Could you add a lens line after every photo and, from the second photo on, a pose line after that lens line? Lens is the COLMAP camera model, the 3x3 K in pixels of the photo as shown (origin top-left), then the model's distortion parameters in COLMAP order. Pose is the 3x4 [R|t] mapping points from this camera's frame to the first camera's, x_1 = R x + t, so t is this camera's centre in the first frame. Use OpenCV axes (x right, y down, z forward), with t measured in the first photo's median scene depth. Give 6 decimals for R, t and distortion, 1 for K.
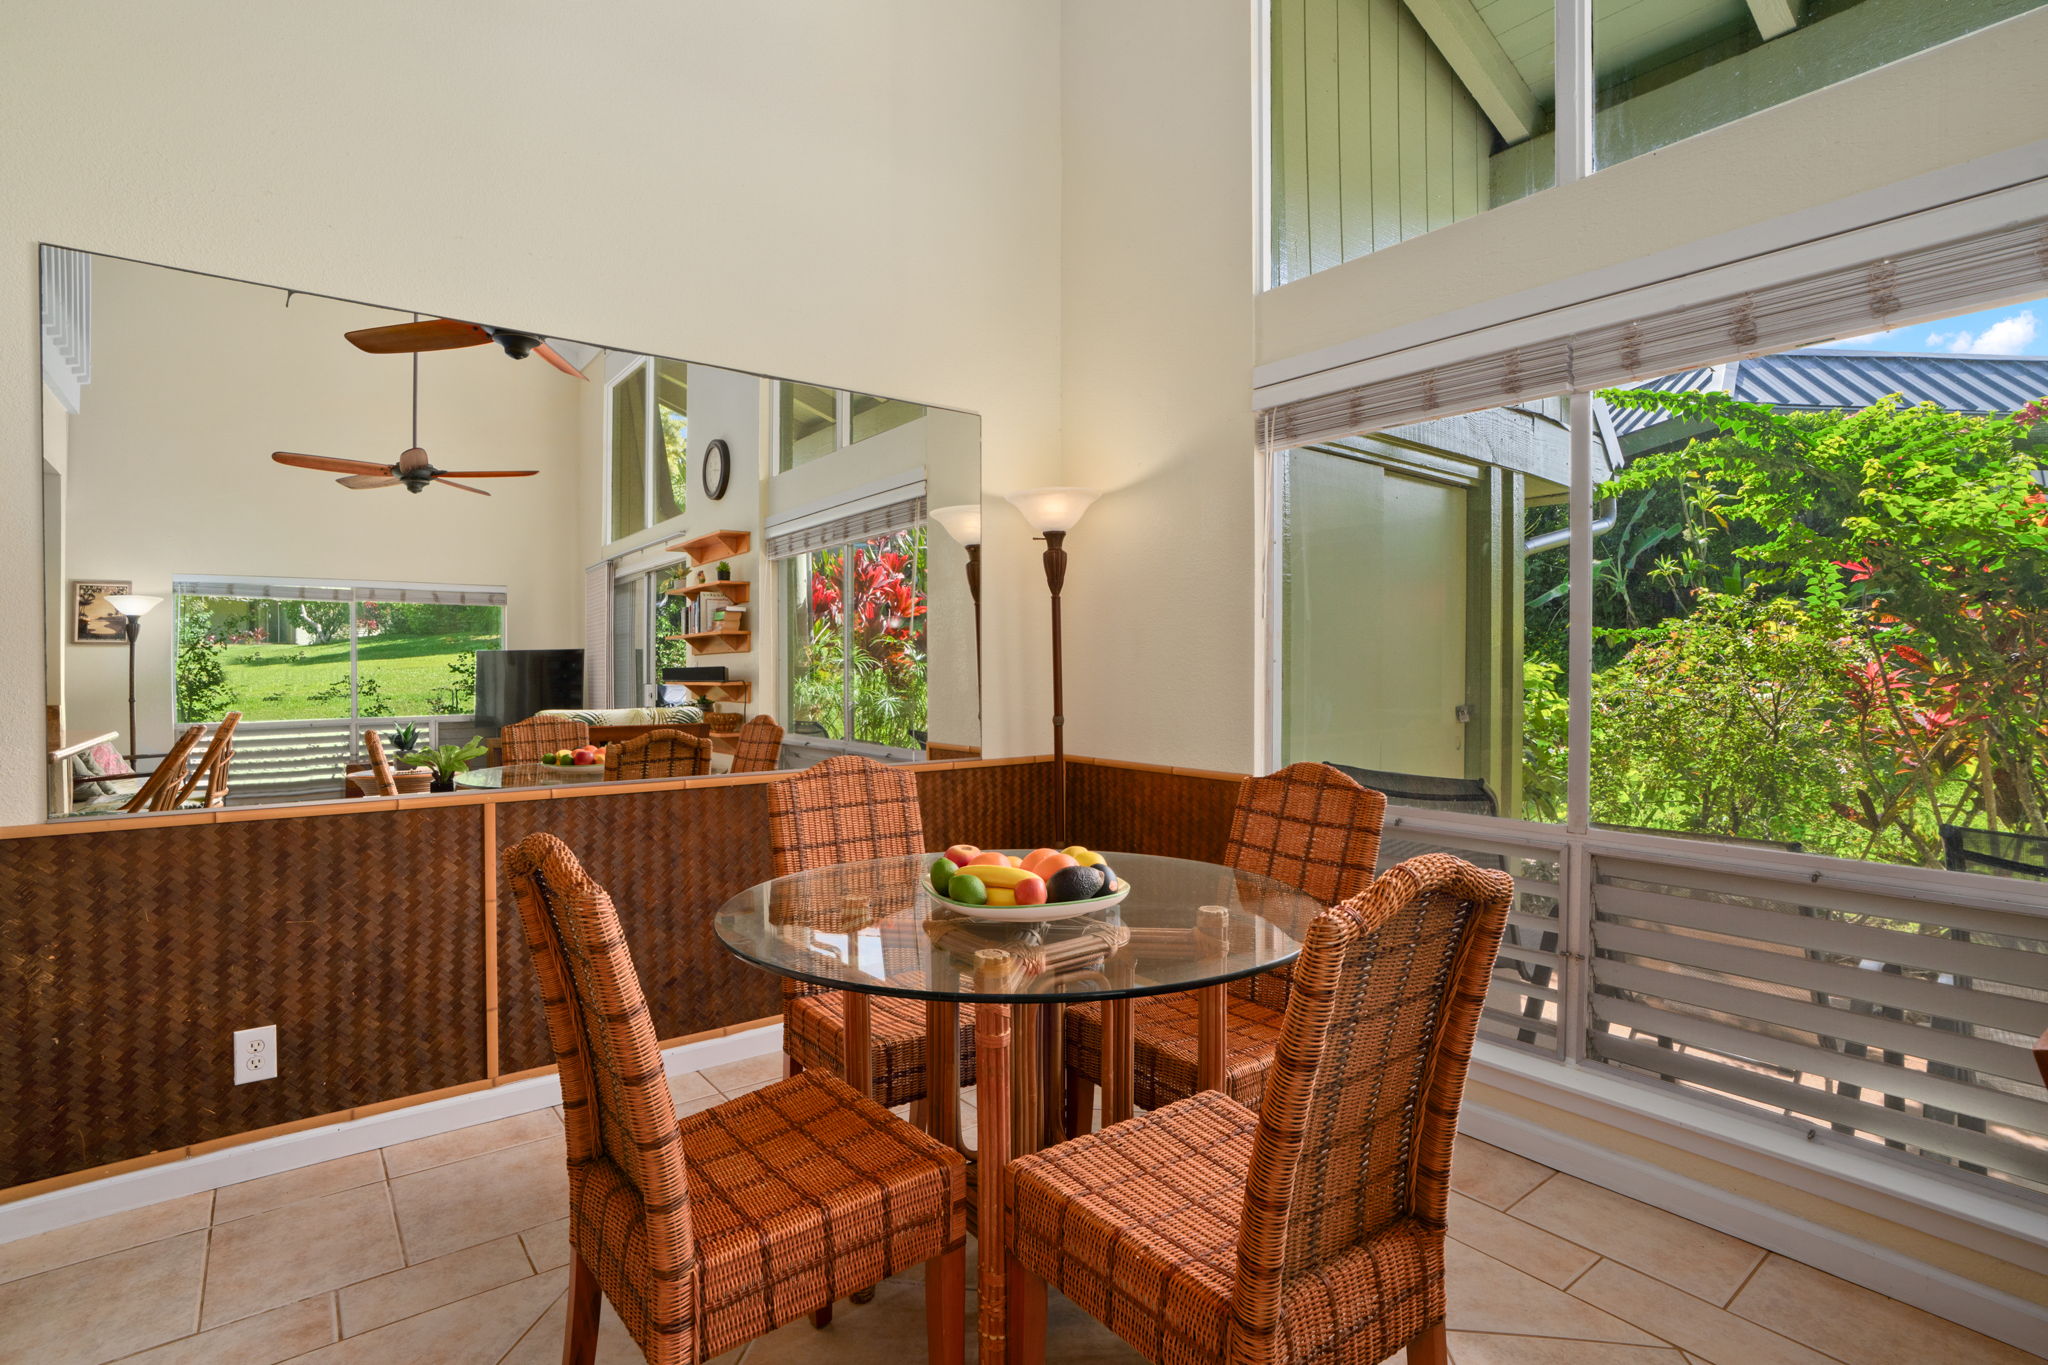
lens RADIAL K [[971.1, 0, 994.5], [0, 971.1, 681.0], [0, 0, 1]] dist [-0.058888, 0.030206]
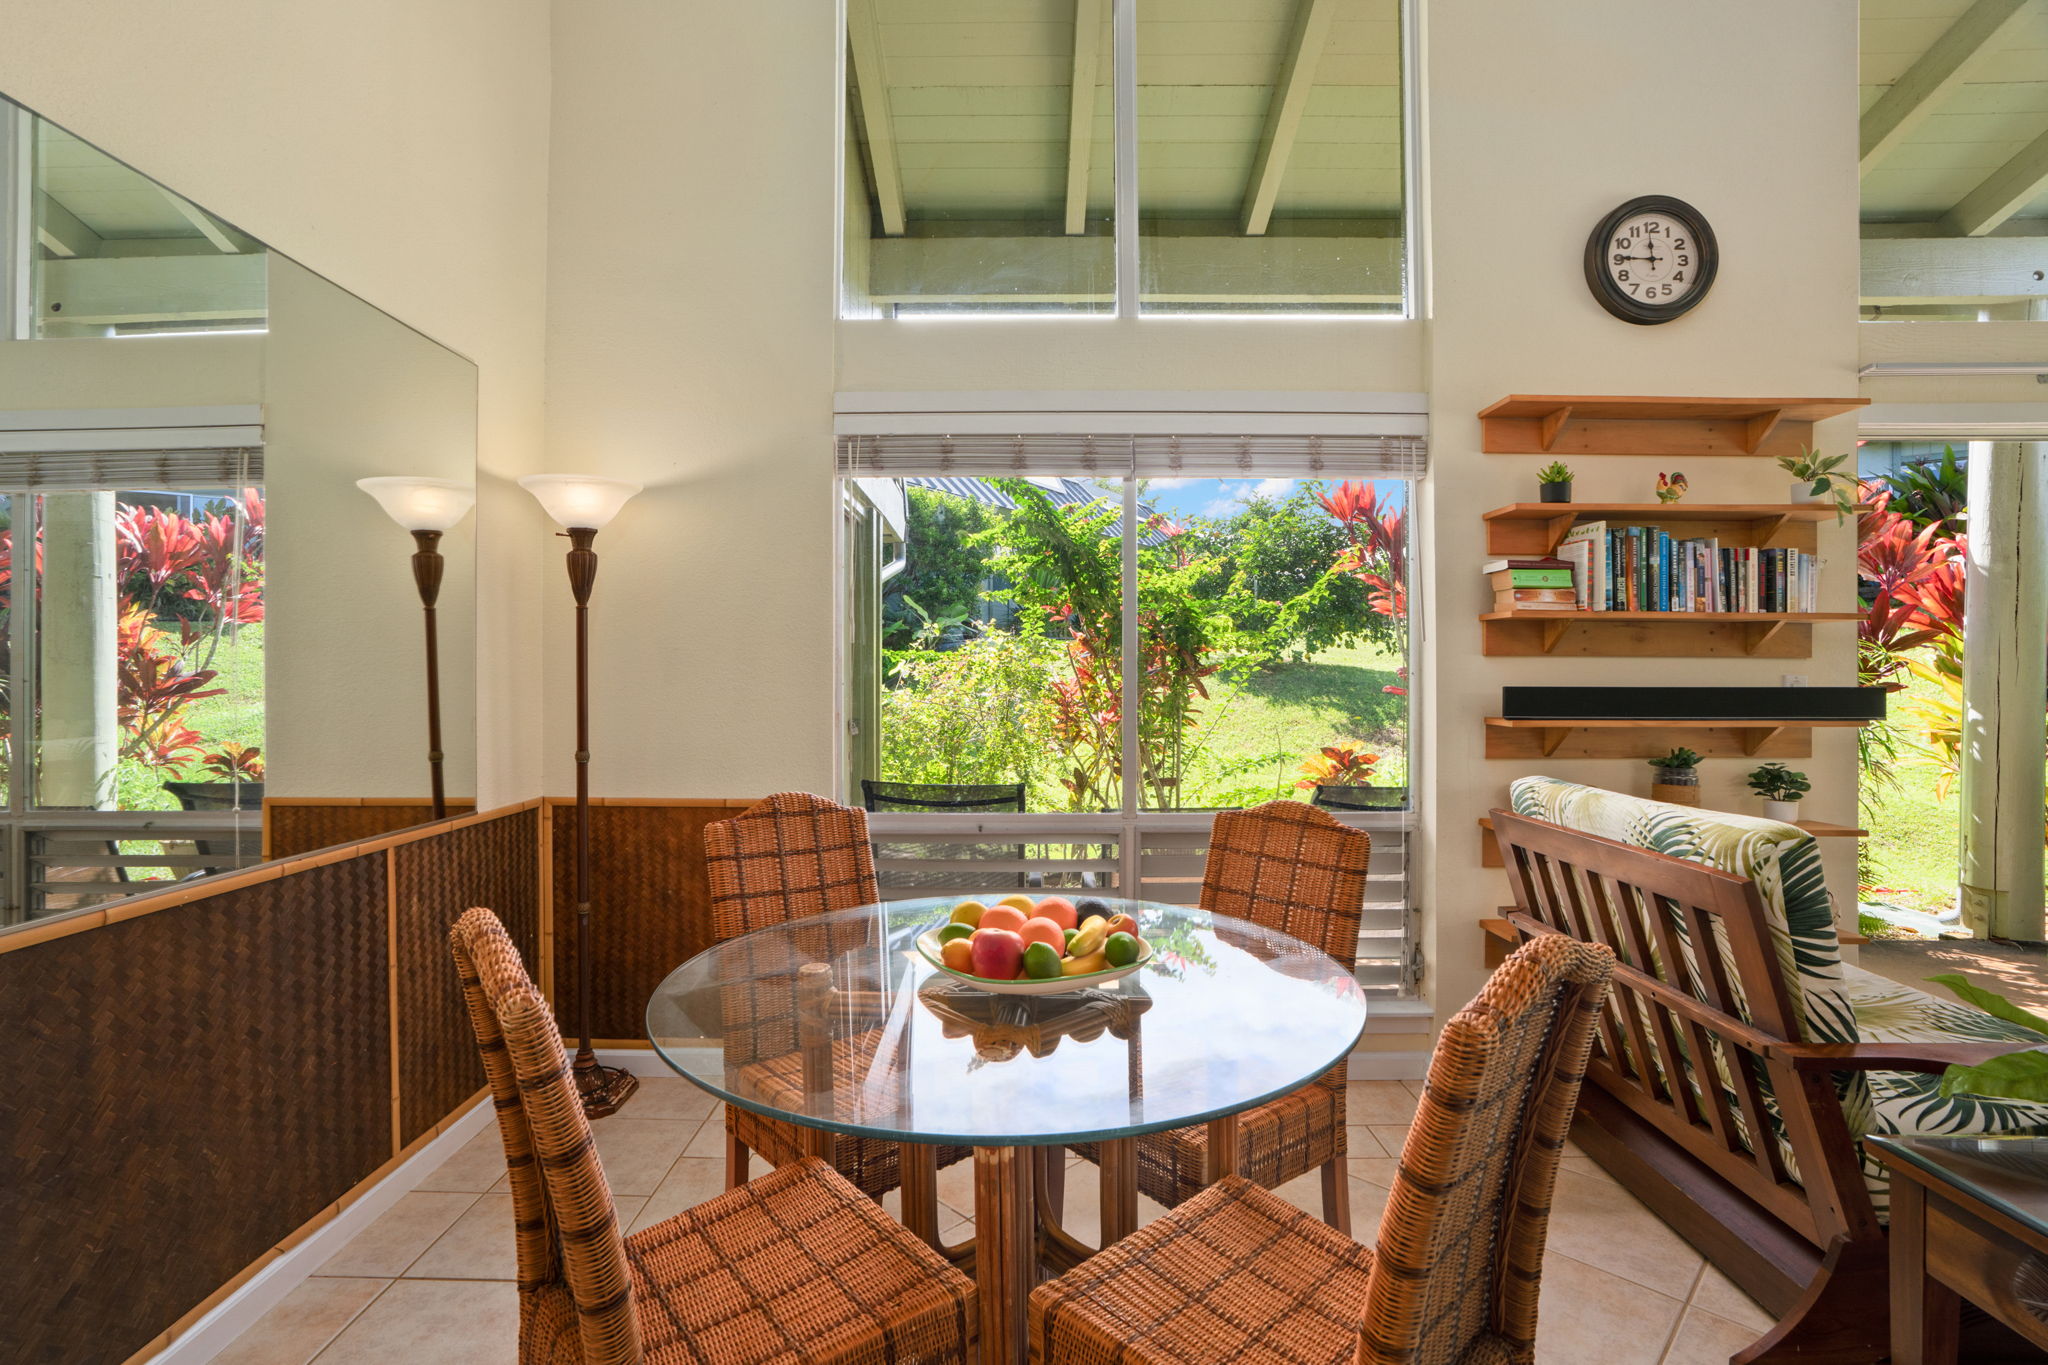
lens RADIAL K [[961.3, 0, 1010.9], [0, 961.3, 677.8], [0, 0, 1]] dist [-0.069166, 0.029570]
pose [[0.622065, -0.003585, 0.782957, -0.339268], [0.013862, 0.999883, -0.006435, -0.016391], [-0.782843, 0.014857, 0.622042, 0.209585]]
